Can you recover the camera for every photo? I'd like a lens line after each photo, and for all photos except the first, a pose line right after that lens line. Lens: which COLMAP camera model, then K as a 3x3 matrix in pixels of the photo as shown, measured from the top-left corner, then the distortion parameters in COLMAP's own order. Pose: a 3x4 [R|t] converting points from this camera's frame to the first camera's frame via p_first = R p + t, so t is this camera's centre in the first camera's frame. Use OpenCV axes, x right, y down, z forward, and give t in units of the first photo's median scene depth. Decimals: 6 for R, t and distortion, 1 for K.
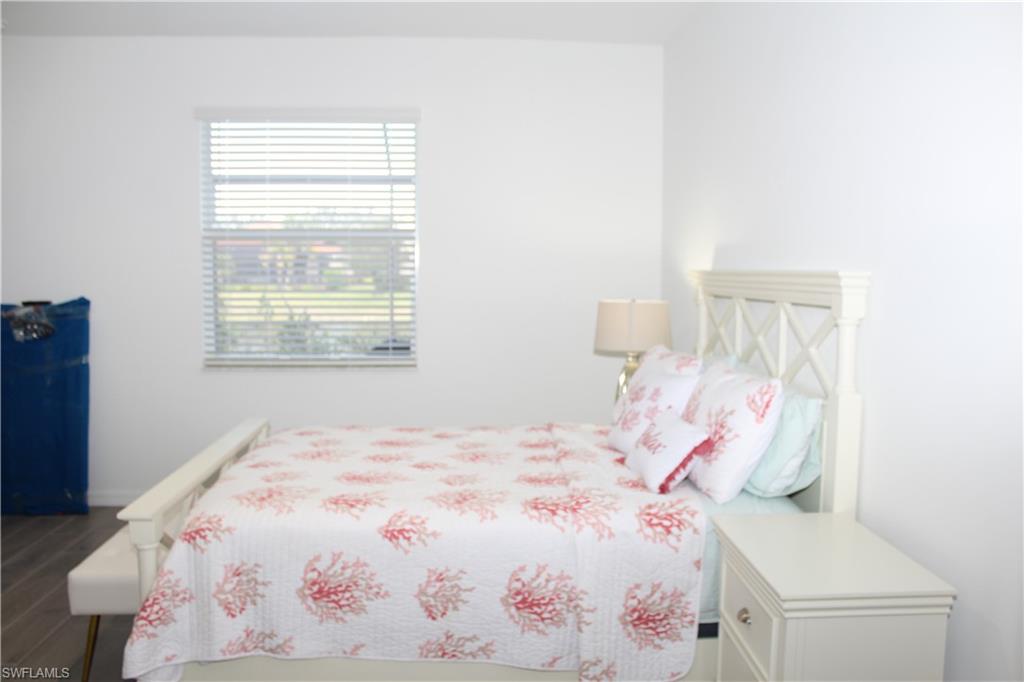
lens RADIAL K [[851.6, 0, 513.9], [0, 851.6, 337.8], [0, 0, 1]] dist [-0.155318, 0.119184]
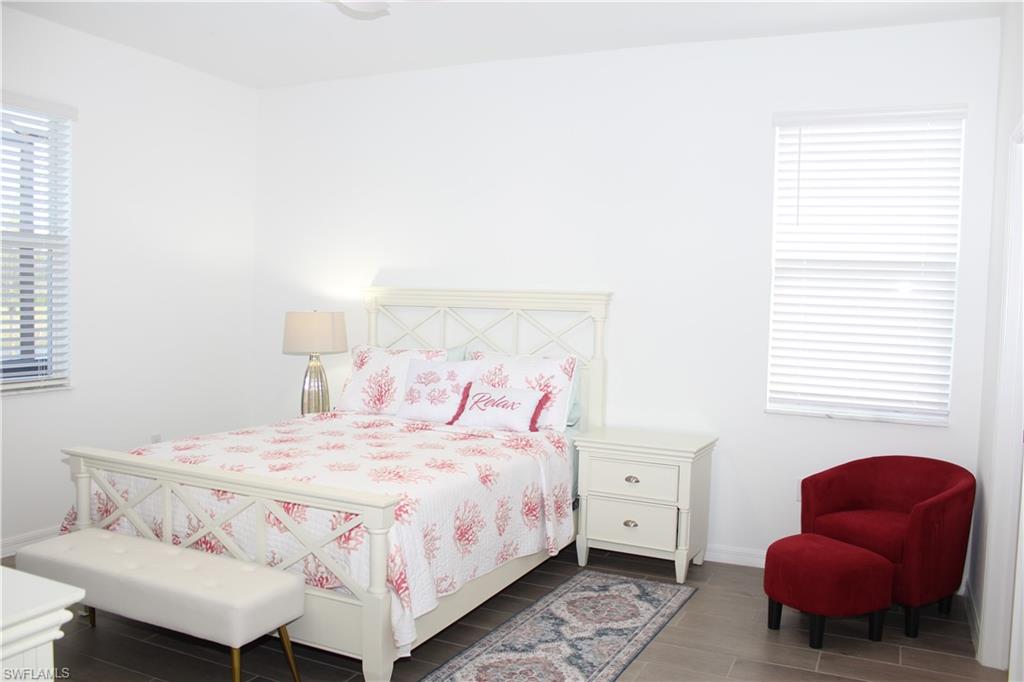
lens RADIAL K [[851.6, 0, 515.7], [0, 851.6, 344.0], [0, 0, 1]] dist [-0.155318, 0.119184]
pose [[0.480507, -0.037920, 0.876171, -1.316167], [0.046690, 0.998754, 0.017620, -0.008355], [-0.875747, 0.032442, 0.481679, 0.284208]]
